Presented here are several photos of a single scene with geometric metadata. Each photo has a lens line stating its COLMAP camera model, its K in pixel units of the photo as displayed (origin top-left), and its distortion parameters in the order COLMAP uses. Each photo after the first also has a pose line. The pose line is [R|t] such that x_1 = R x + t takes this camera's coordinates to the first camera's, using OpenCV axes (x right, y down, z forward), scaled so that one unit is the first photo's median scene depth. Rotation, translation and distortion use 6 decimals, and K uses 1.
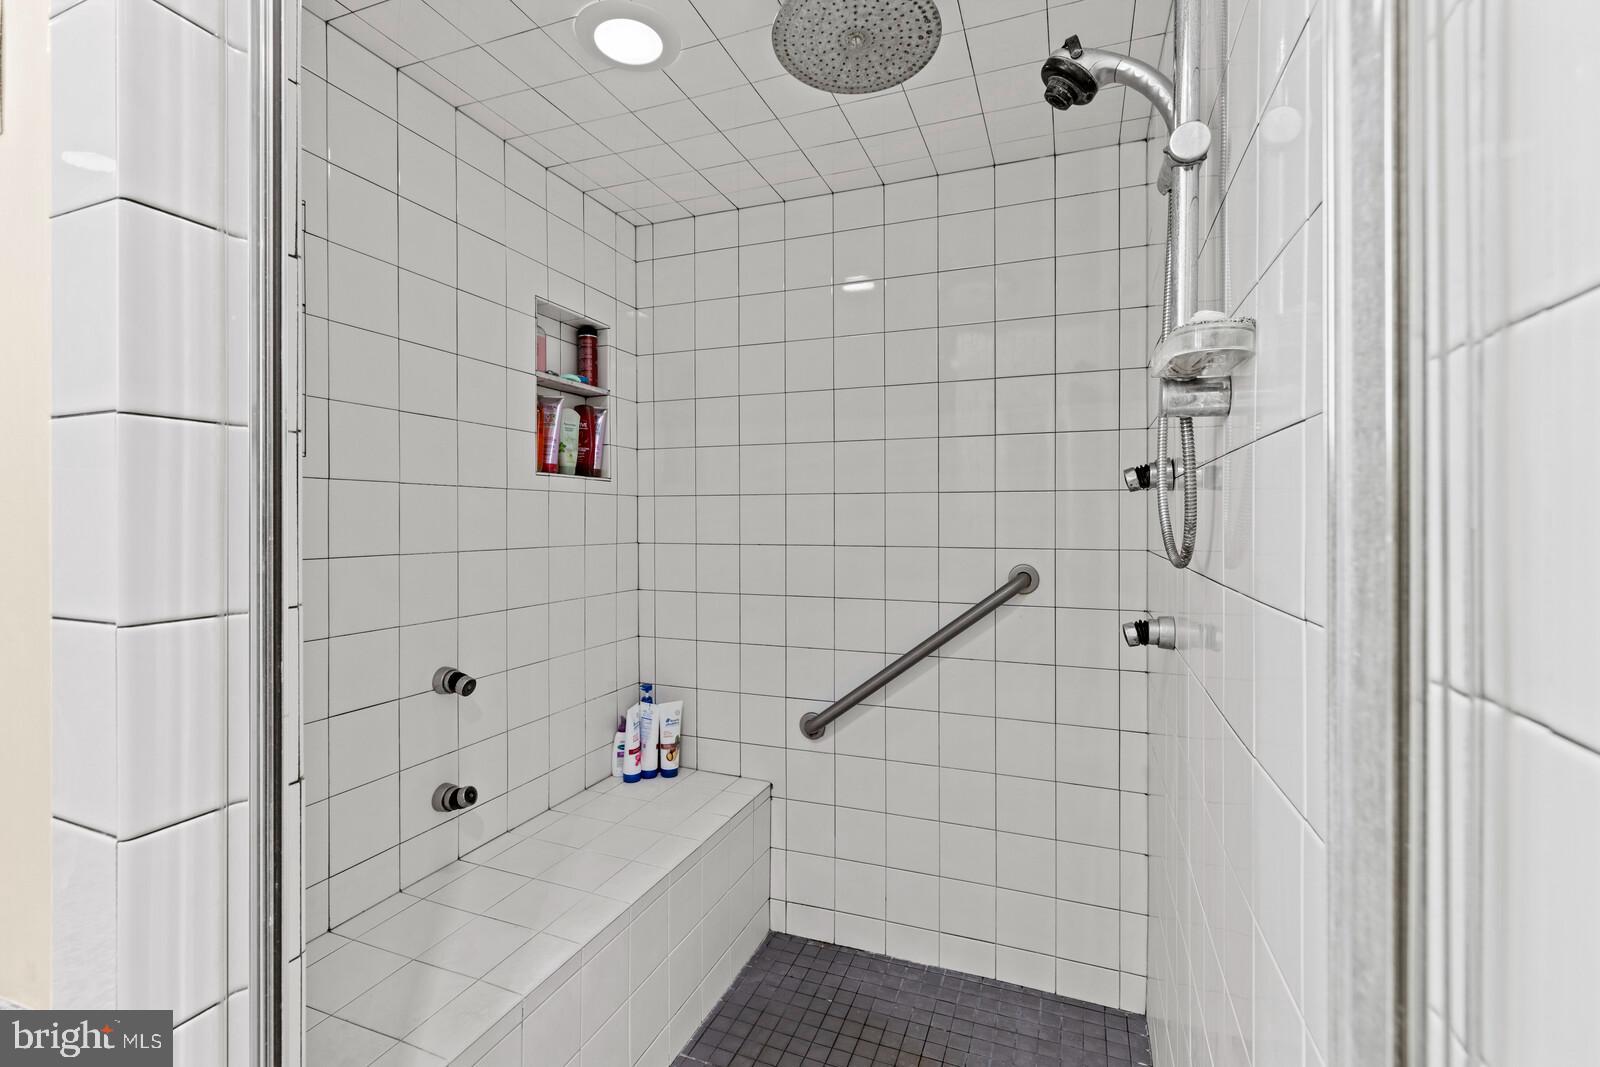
lens RADIAL K [[711.0, 0, 798.3], [0, 711.0, 525.1], [0, 0, 1]] dist [0.006164, 0.000478]
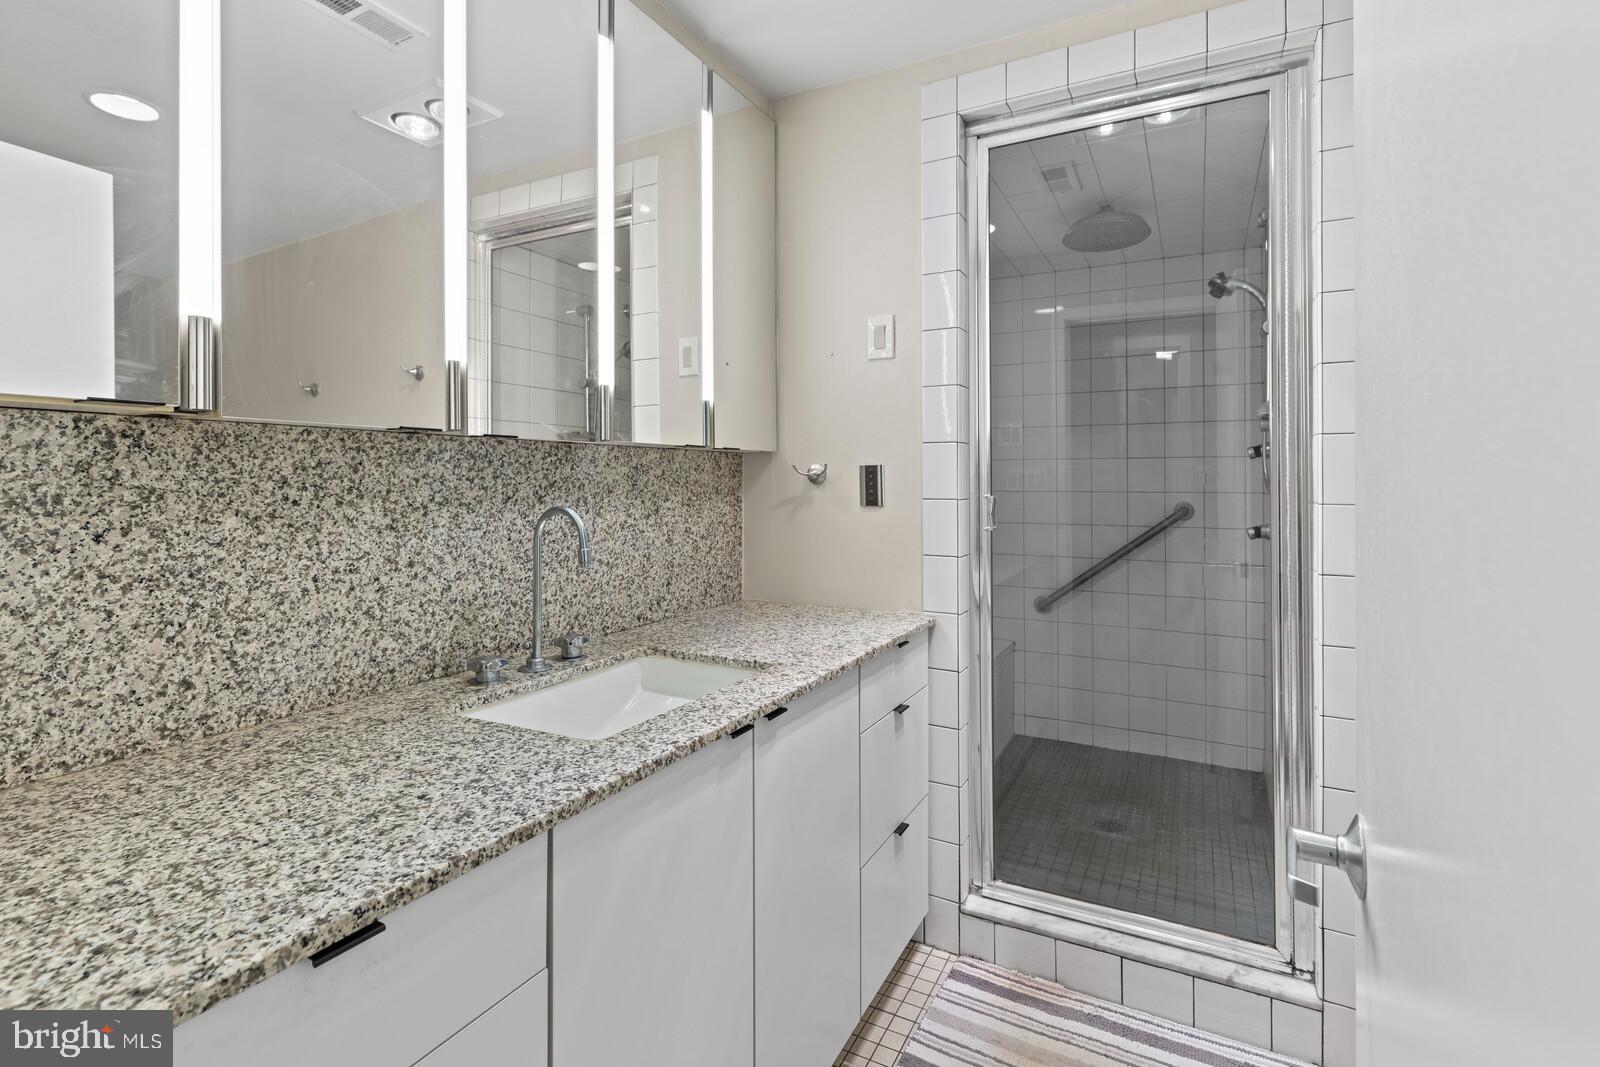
lens RADIAL K [[711.0, 0, 824.4], [0, 711.0, 480.5], [0, 0, 1]] dist [0.006164, 0.000478]
pose [[0.993234, -0.001281, -0.116119, -0.305467], [0.000241, 0.999960, -0.008969, 0.019294], [0.116126, 0.008881, 0.993195, -0.704156]]
